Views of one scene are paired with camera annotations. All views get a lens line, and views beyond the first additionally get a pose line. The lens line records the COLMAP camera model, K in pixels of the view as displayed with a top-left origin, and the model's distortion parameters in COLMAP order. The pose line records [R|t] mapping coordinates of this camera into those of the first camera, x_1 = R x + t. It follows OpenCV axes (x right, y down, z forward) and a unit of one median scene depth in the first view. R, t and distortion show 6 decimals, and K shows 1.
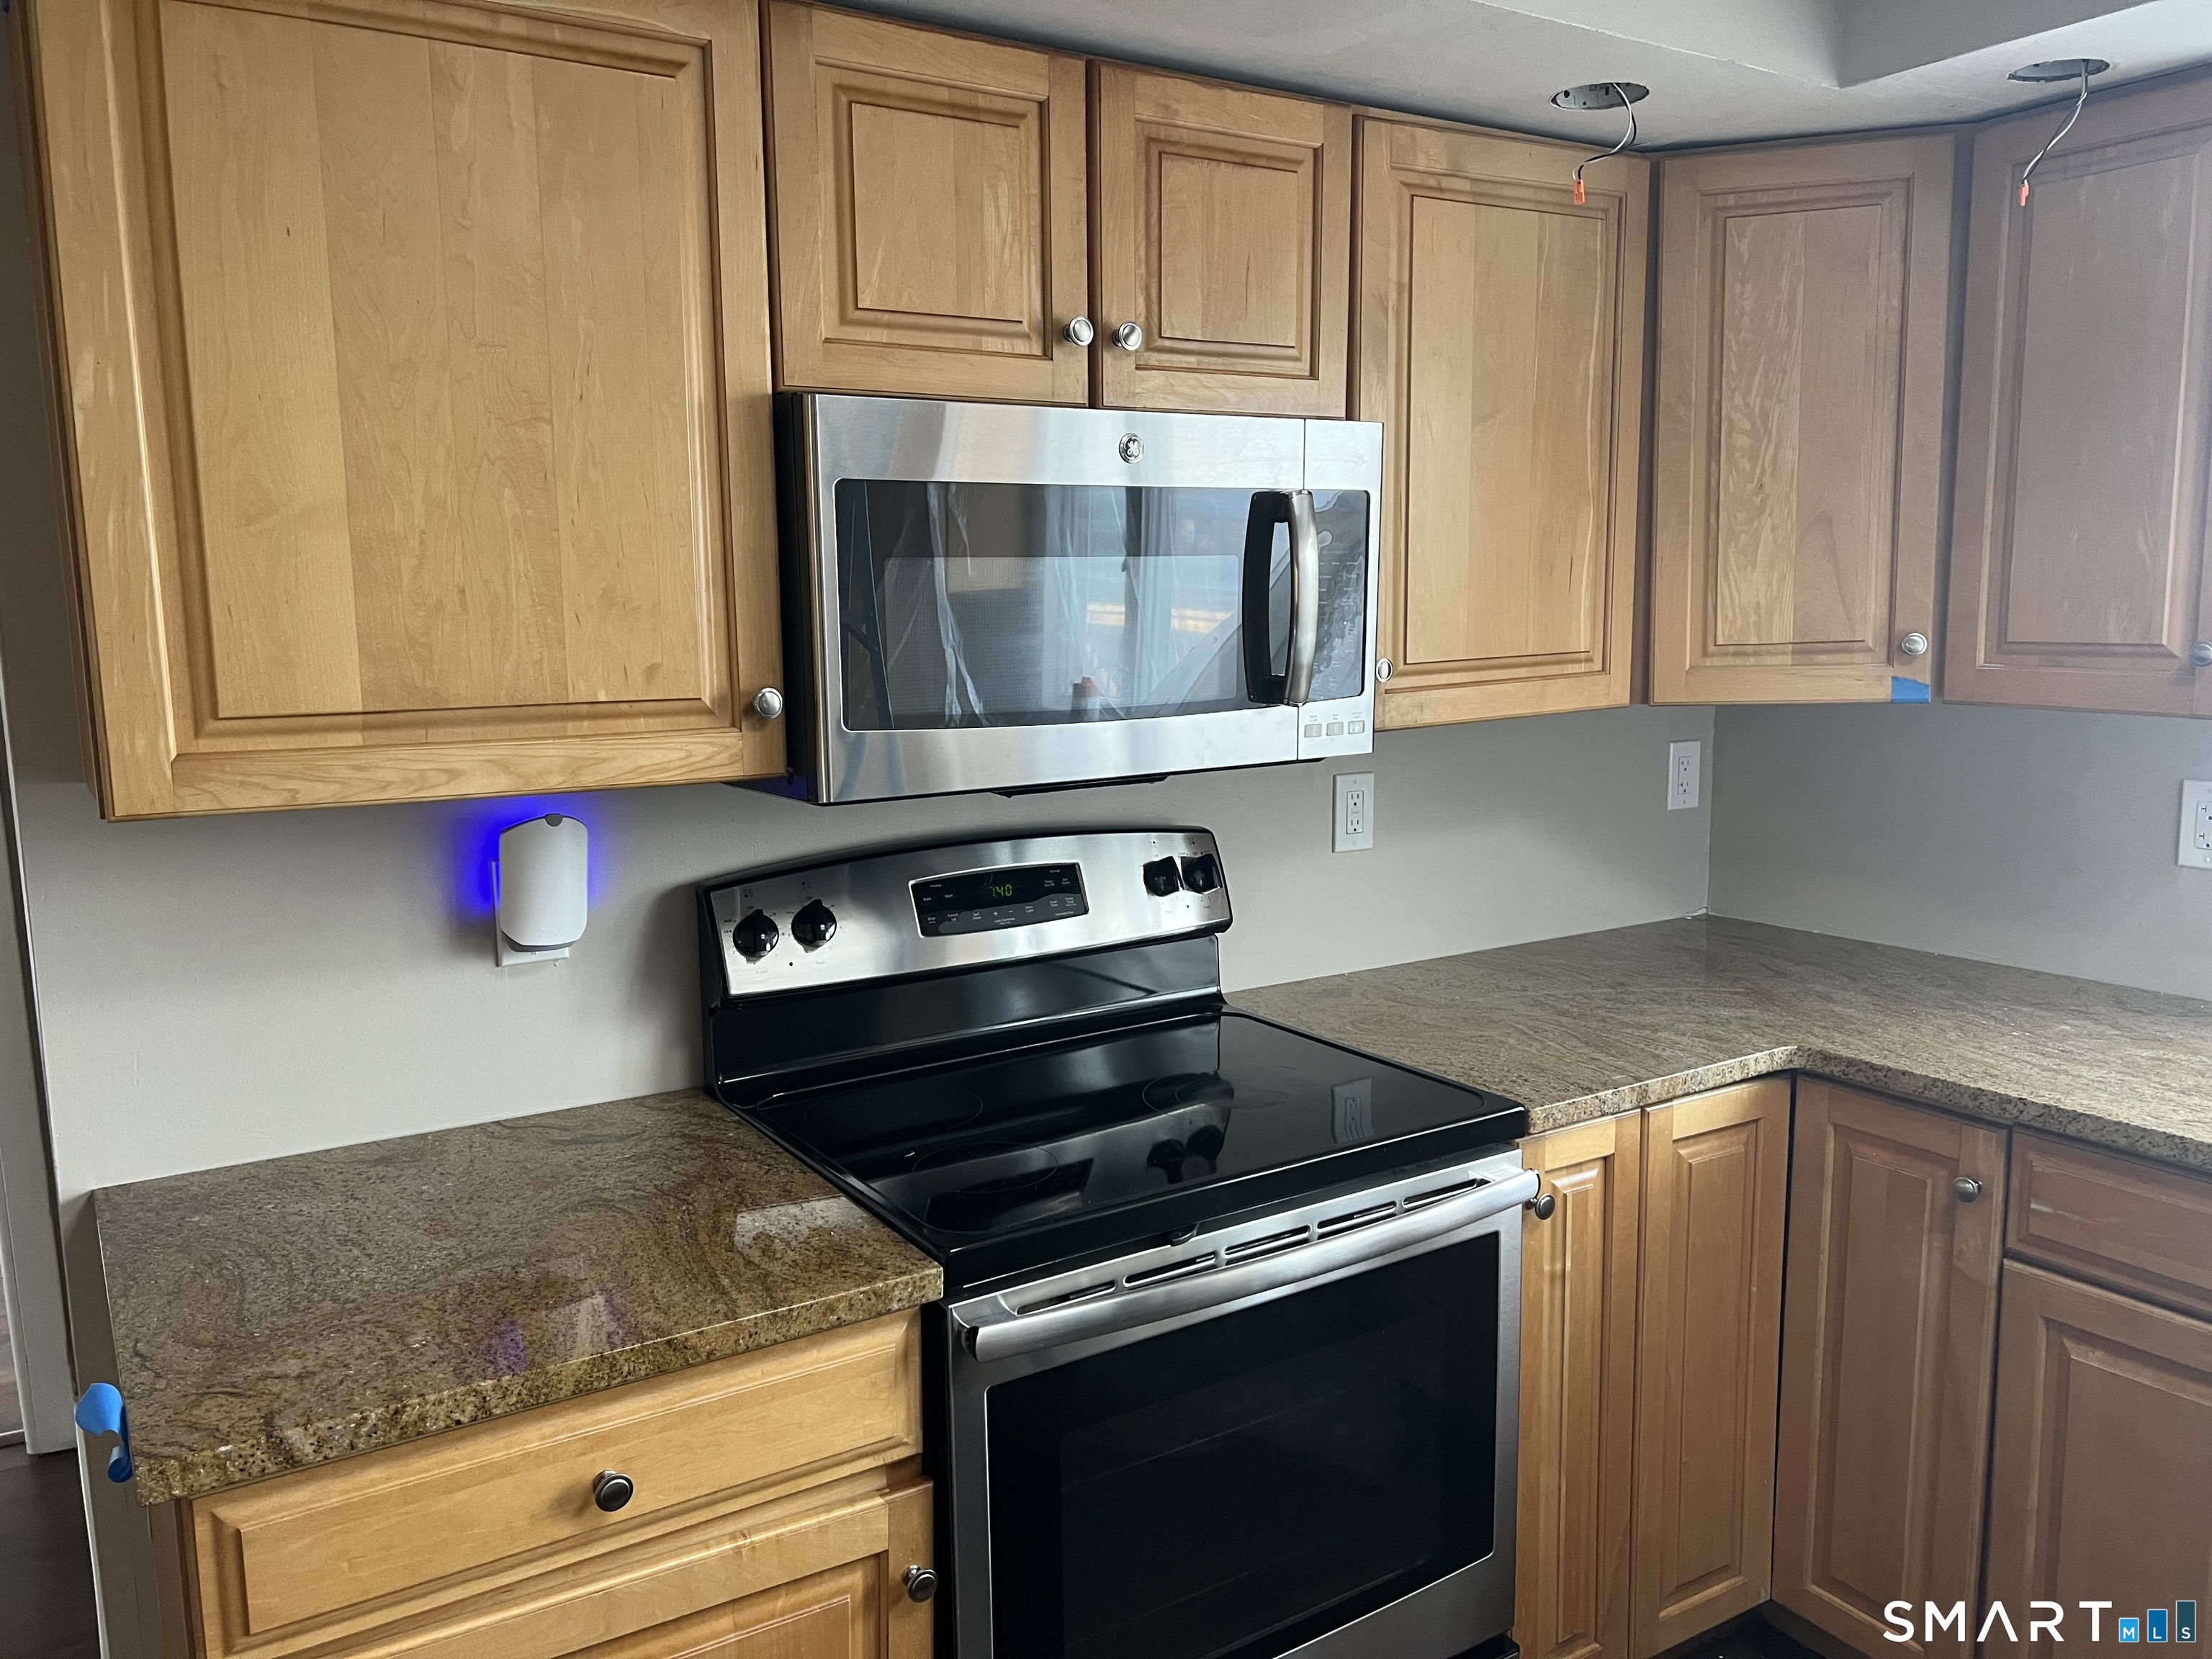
lens RADIAL K [[1638.1, 0, 1106.0], [0, 1638.1, 829.5], [0, 0, 1]] dist [0.096921, -0.110267]
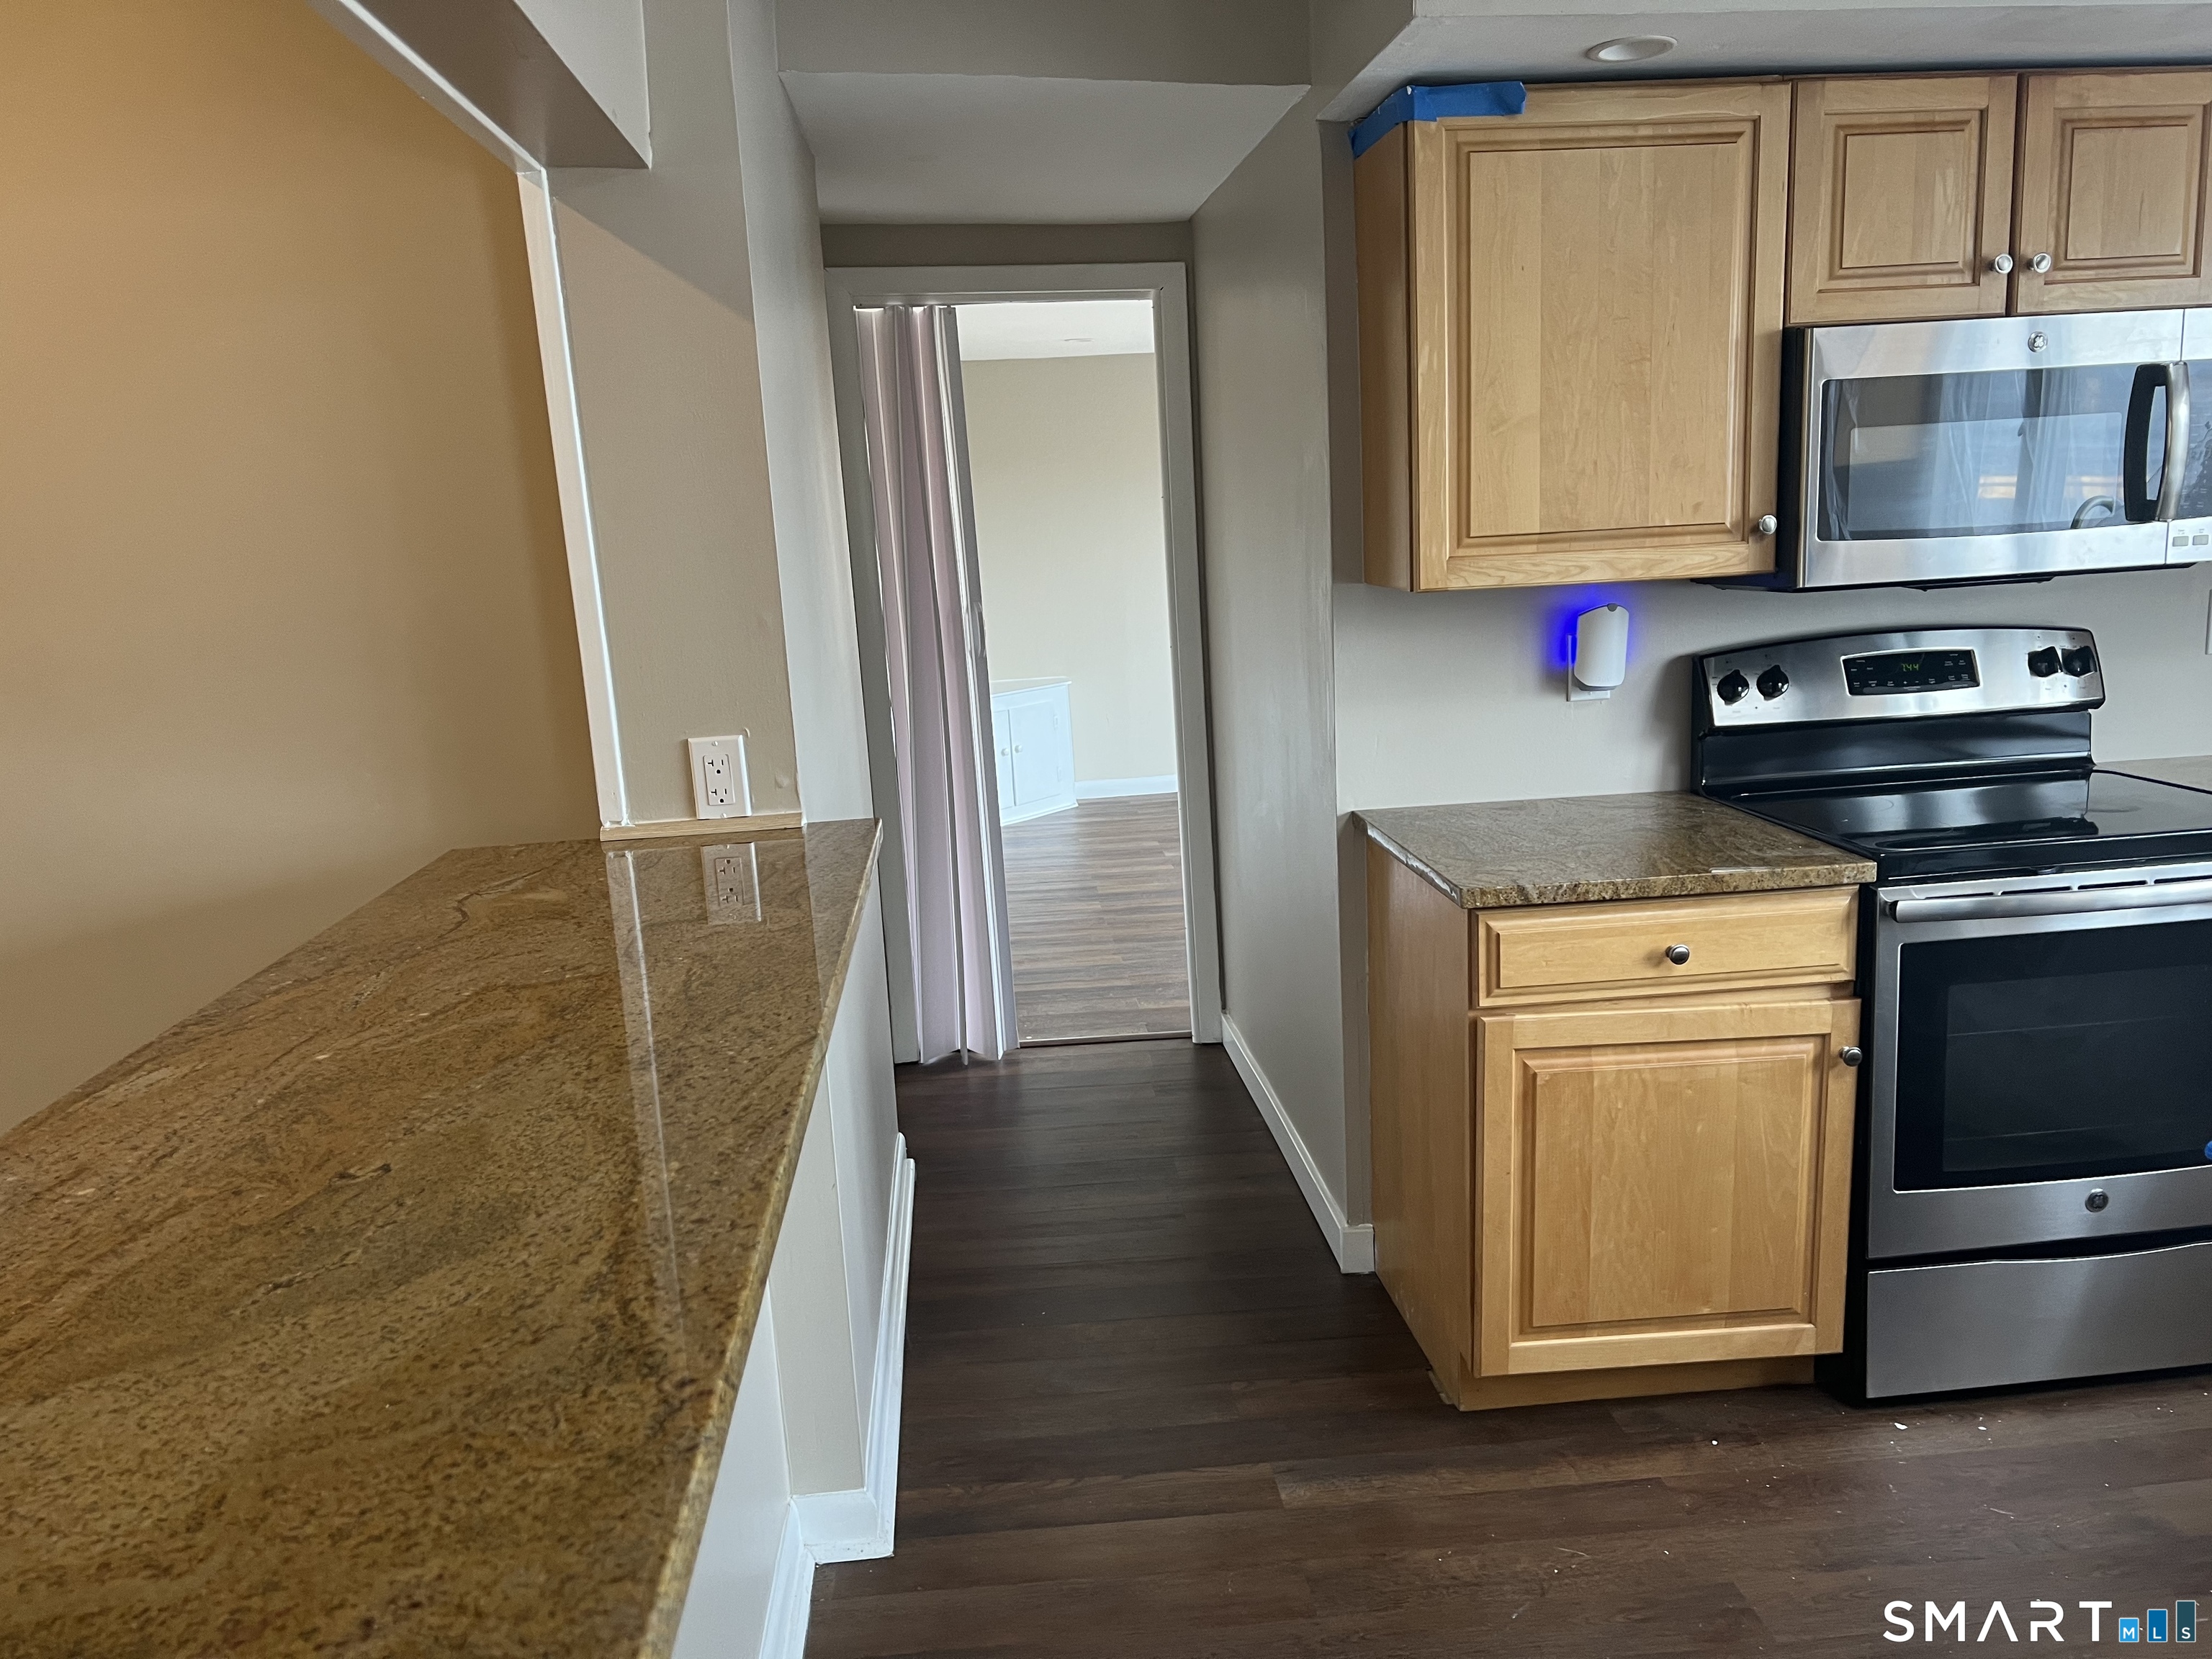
lens RADIAL K [[1719.1, 0, 1106.0], [0, 1719.1, 829.5], [0, 0, 1]] dist [0.057602, -0.059454]
pose [[0.894996, 0.048823, -0.443395, -0.017960], [-0.027069, 0.998105, 0.055263, 0.133713], [0.445253, -0.037458, 0.894621, -0.752538]]
